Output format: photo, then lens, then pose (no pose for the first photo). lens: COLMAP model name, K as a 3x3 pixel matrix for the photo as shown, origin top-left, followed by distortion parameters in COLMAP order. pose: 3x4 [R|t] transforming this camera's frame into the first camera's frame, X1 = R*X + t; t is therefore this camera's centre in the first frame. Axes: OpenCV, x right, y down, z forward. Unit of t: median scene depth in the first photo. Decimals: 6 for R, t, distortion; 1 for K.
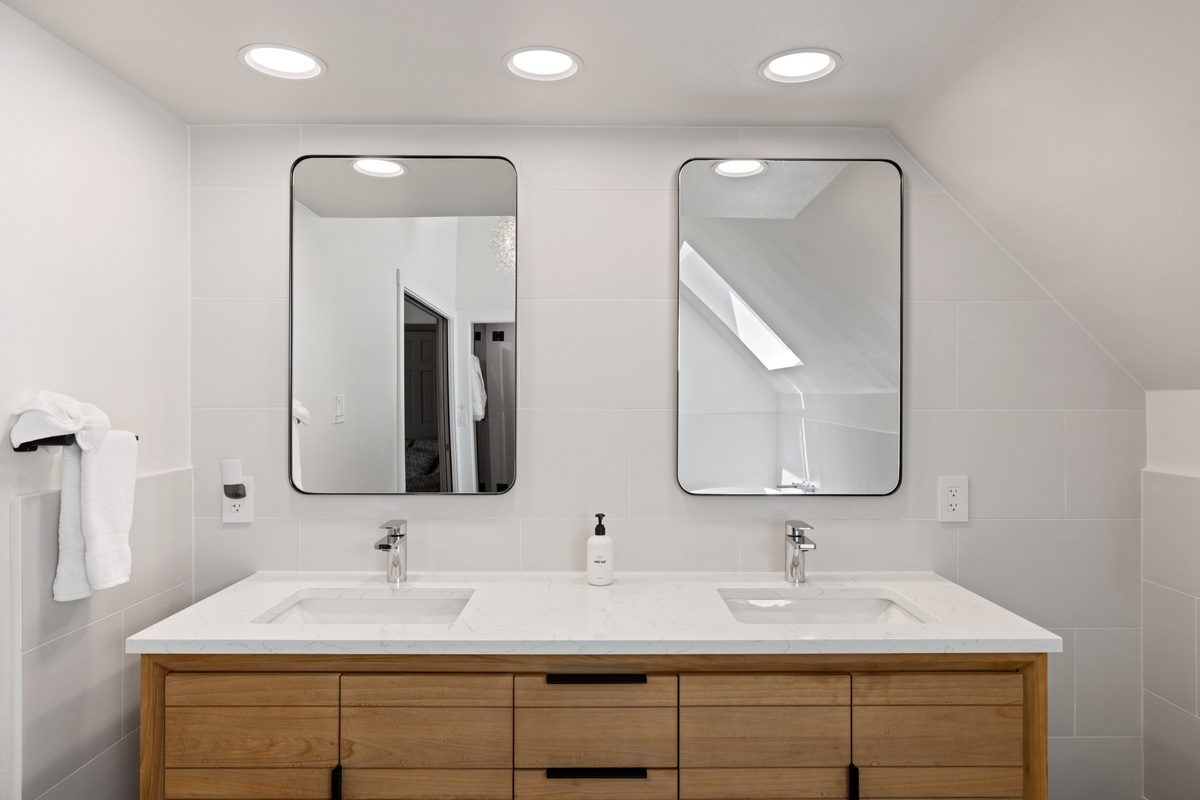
lens RADIAL K [[741.6, 0, 600.0], [0, 741.6, 400.0], [0, 0, 1]] dist [0.000067, 0.000504]
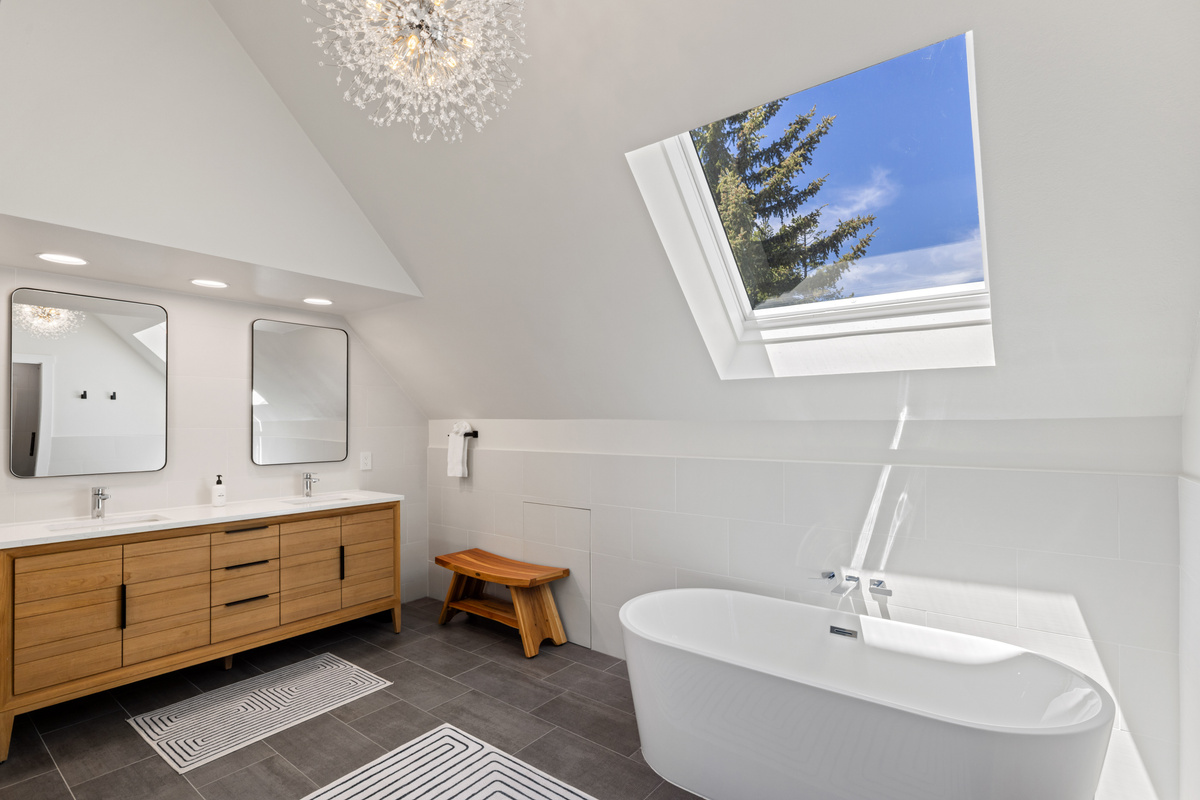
lens RADIAL K [[562.1, 0, 601.1], [0, 562.1, 417.7], [0, 0, 1]] dist [-0.000590, 0.000015]
pose [[0.616017, 0.002870, 0.787728, -0.794549], [0.006878, 0.999936, -0.009022, 0.004433], [-0.787703, 0.010976, 0.615957, -1.213655]]
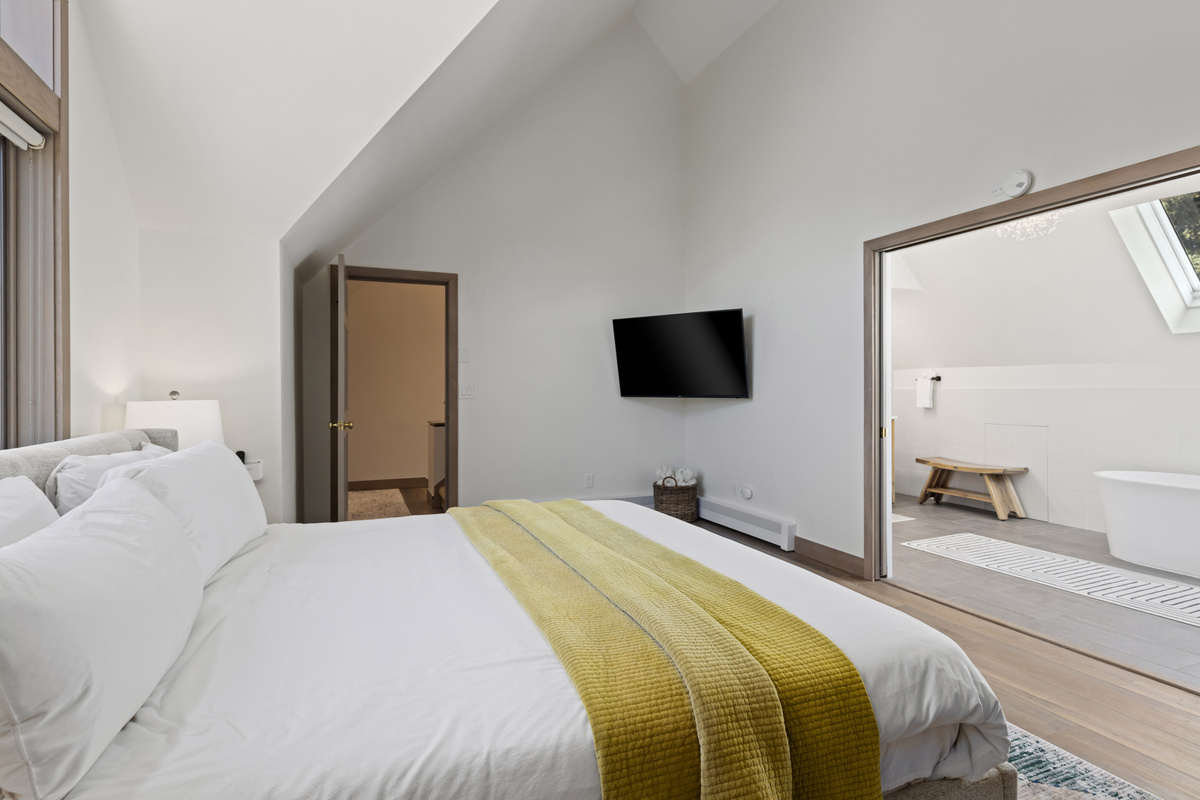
lens RADIAL K [[600.2, 0, 603.2], [0, 600.2, 392.3], [0, 0, 1]] dist [-0.001406, -0.000389]
pose [[0.918346, -0.004026, 0.395758, -2.978482], [0.005464, 0.999982, -0.002506, 0.158375], [-0.395741, 0.004464, 0.918351, -2.039610]]
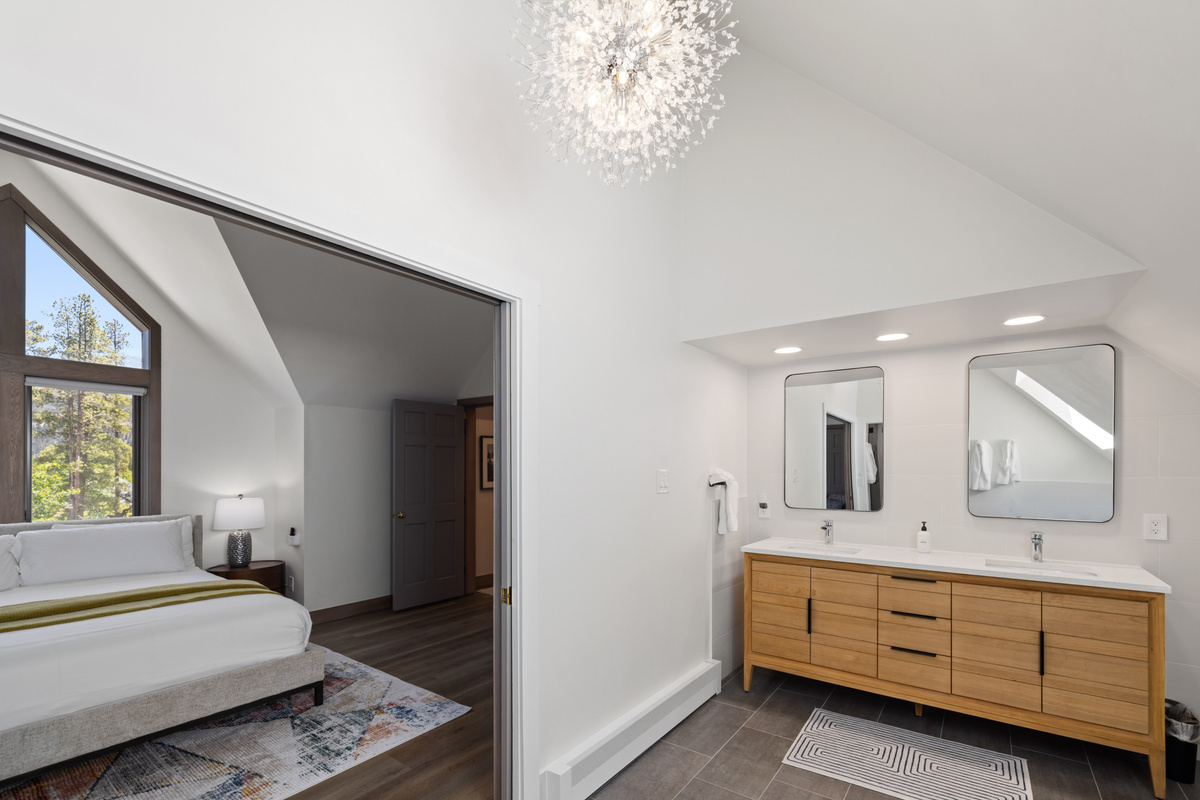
lens RADIAL K [[540.0, 0, 603.2], [0, 540.0, 468.2], [0, 0, 1]] dist [-0.000478, 0.000038]
pose [[0.806962, -0.000643, -0.590603, 0.230909], [-0.001533, 0.999994, -0.003184, -0.002530], [0.590602, 0.003475, 0.806956, -1.140519]]
